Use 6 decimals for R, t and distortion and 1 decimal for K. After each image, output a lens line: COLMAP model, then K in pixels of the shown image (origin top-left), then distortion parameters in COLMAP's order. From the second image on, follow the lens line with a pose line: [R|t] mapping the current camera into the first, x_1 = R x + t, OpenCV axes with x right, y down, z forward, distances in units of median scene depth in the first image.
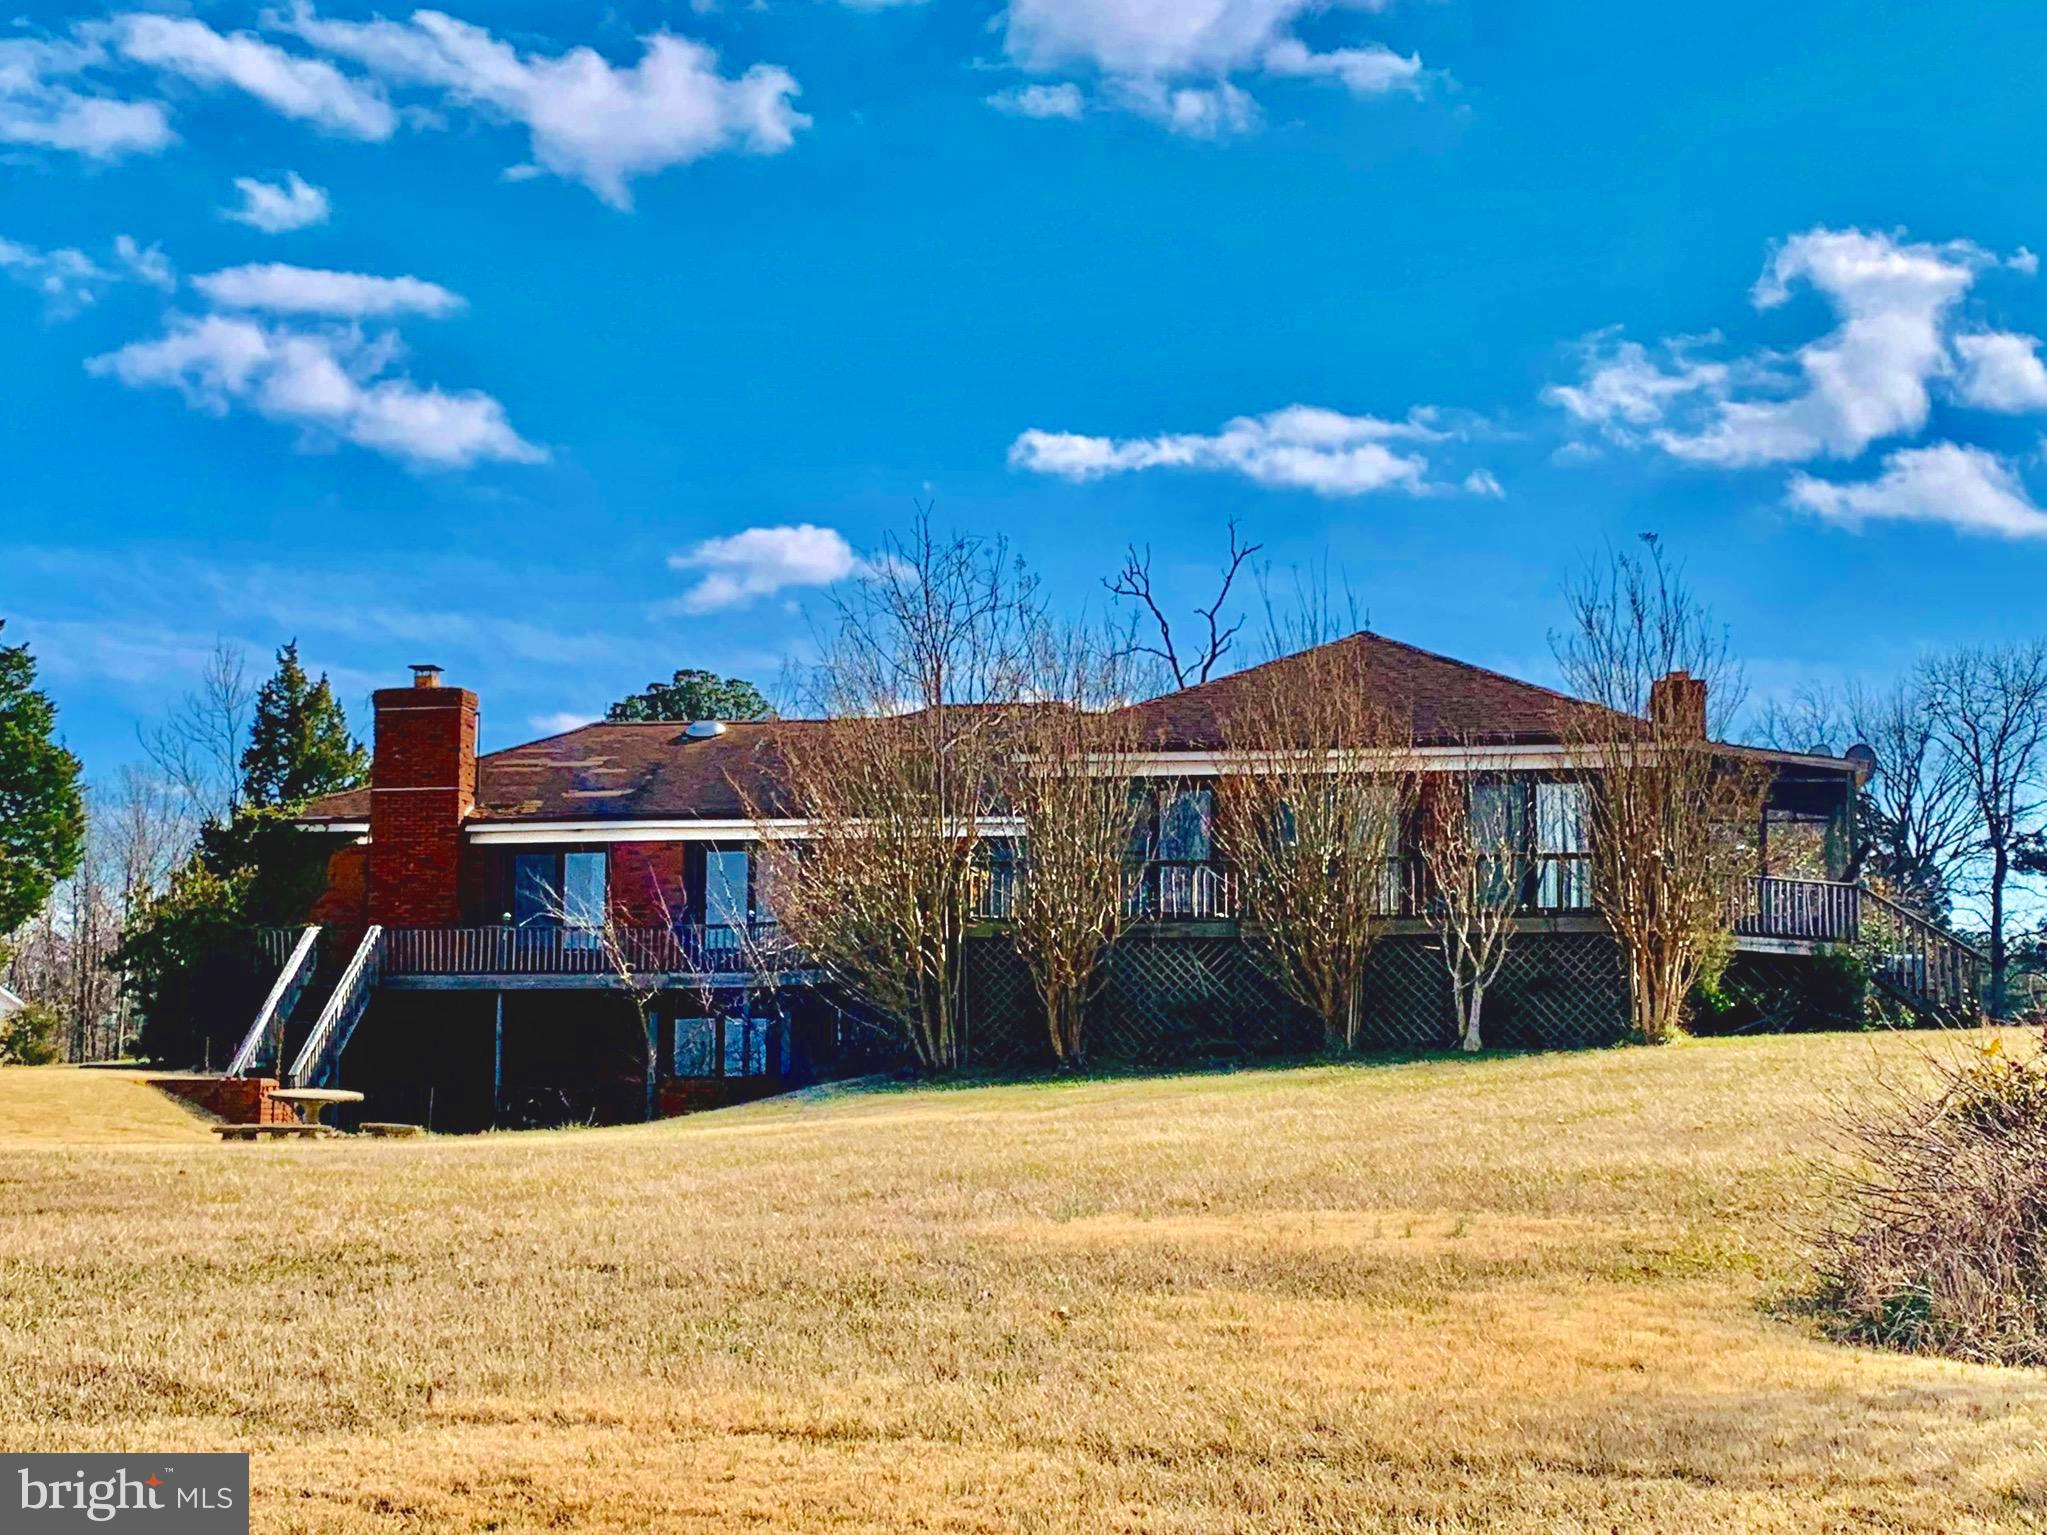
lens RADIAL K [[3093.9, 0, 1023.5], [0, 3093.9, 767.5], [0, 0, 1]] dist [0.114267, -0.145039]
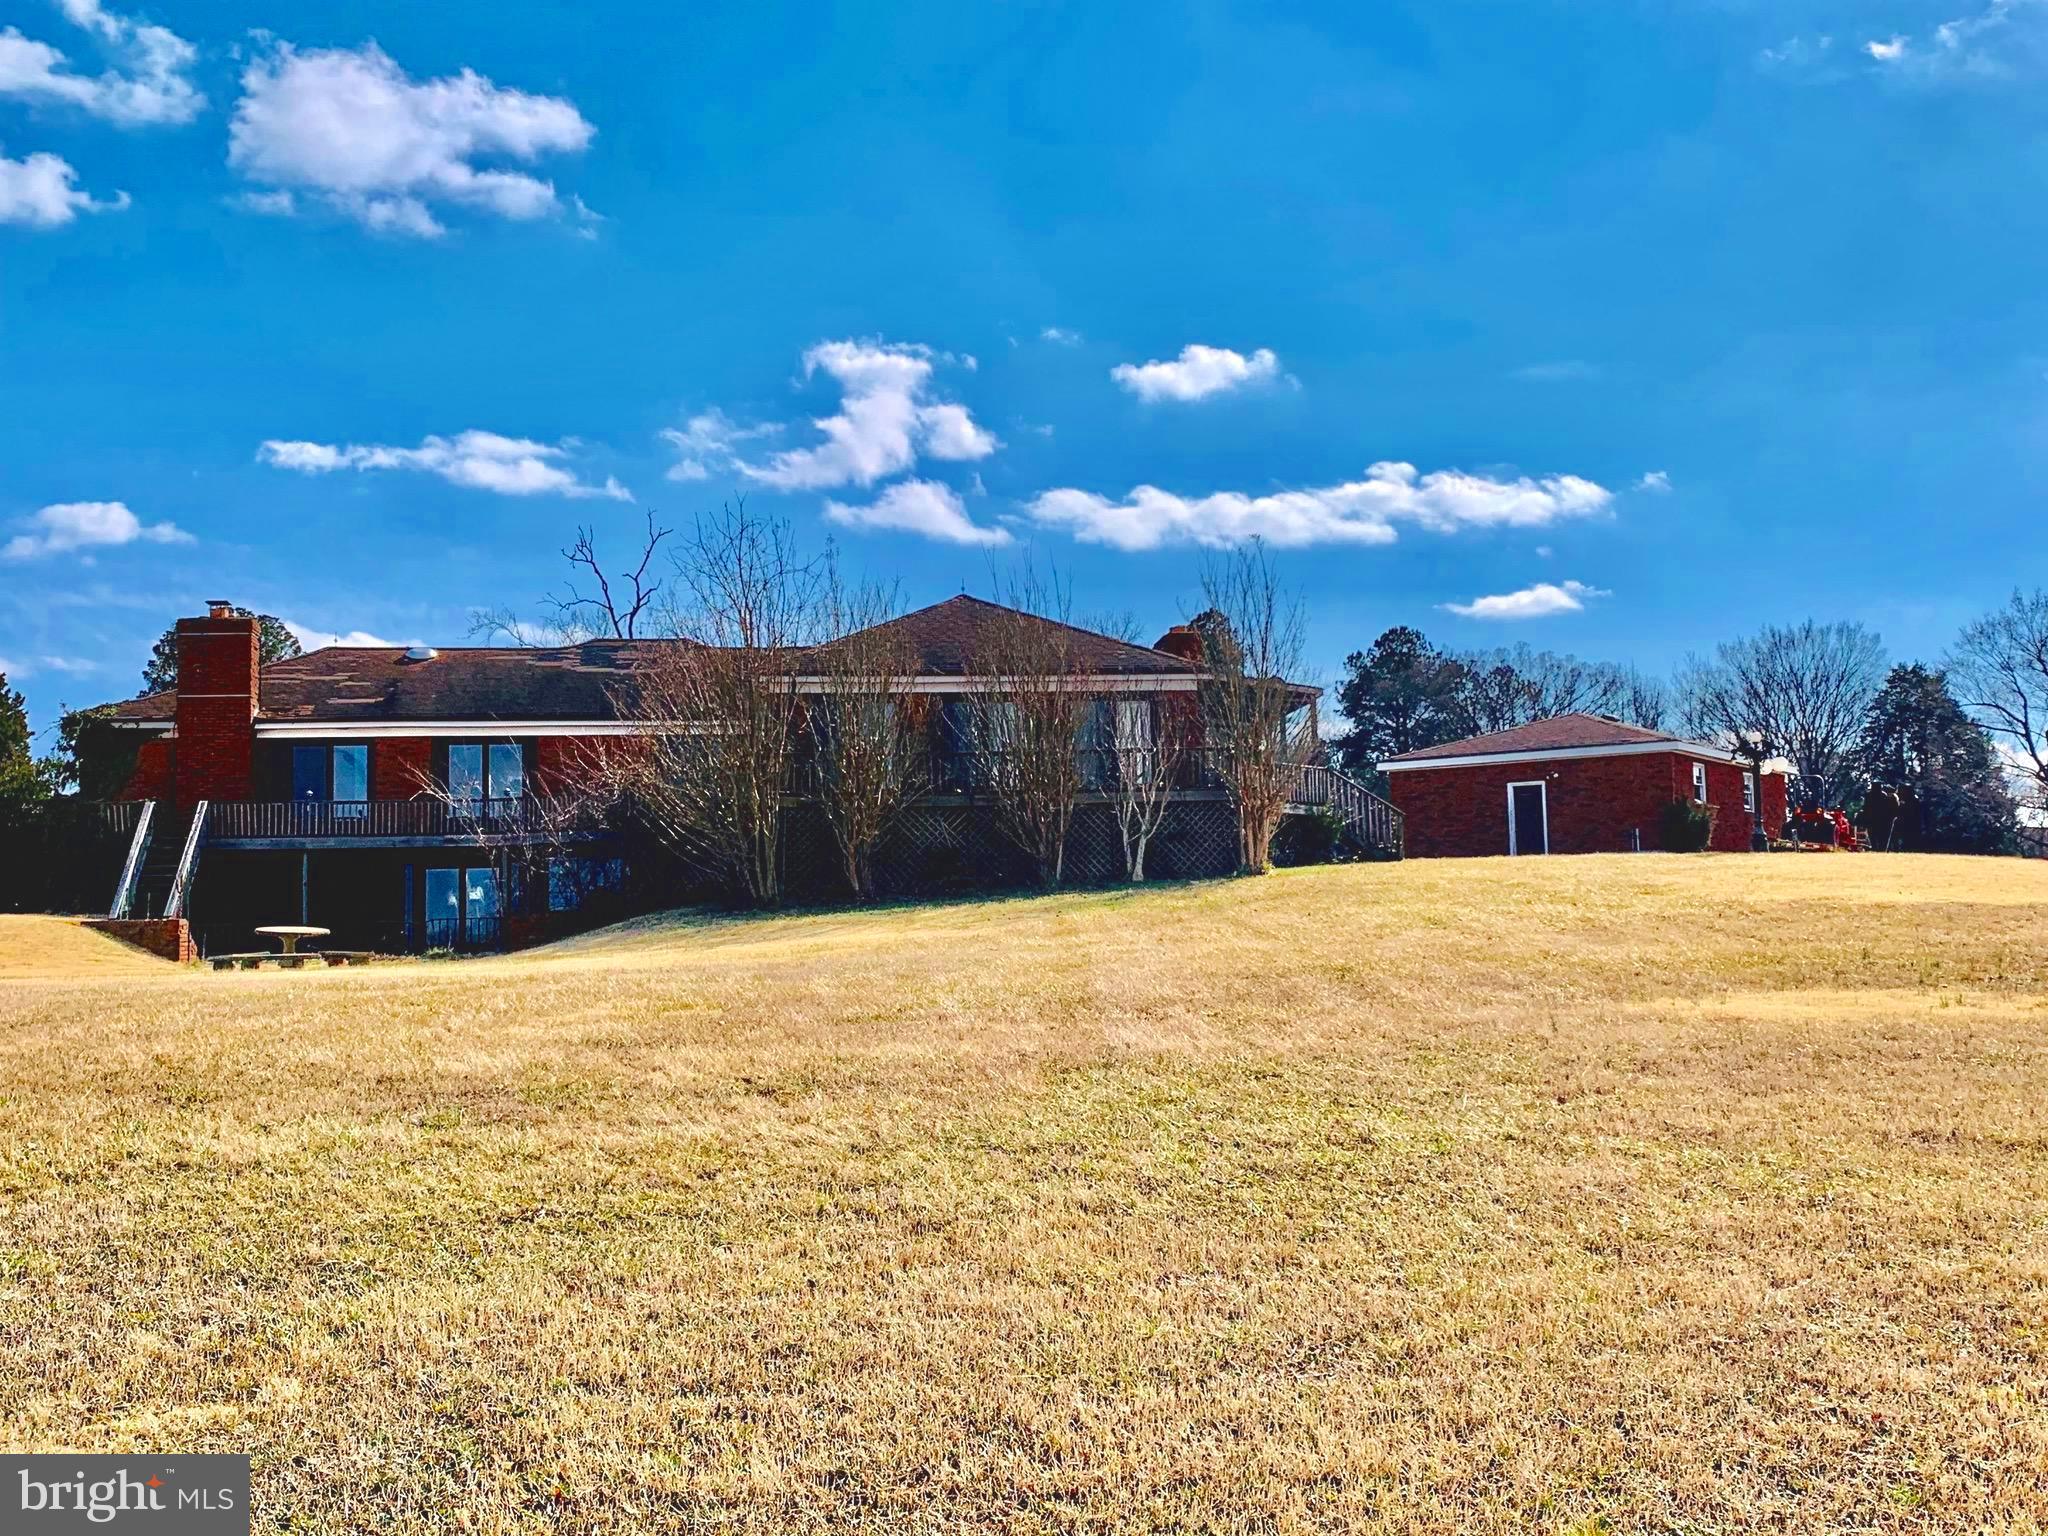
lens RADIAL K [[2141.1, 0, 1023.9], [0, 2141.1, 700.0], [0, 0, 1]] dist [-0.051022, -0.018410]
pose [[0.939435, 0.009877, 0.342585, -0.181551], [-0.011795, 0.999924, 0.003514, 0.001524], [-0.342525, -0.007341, 0.939480, 0.046078]]
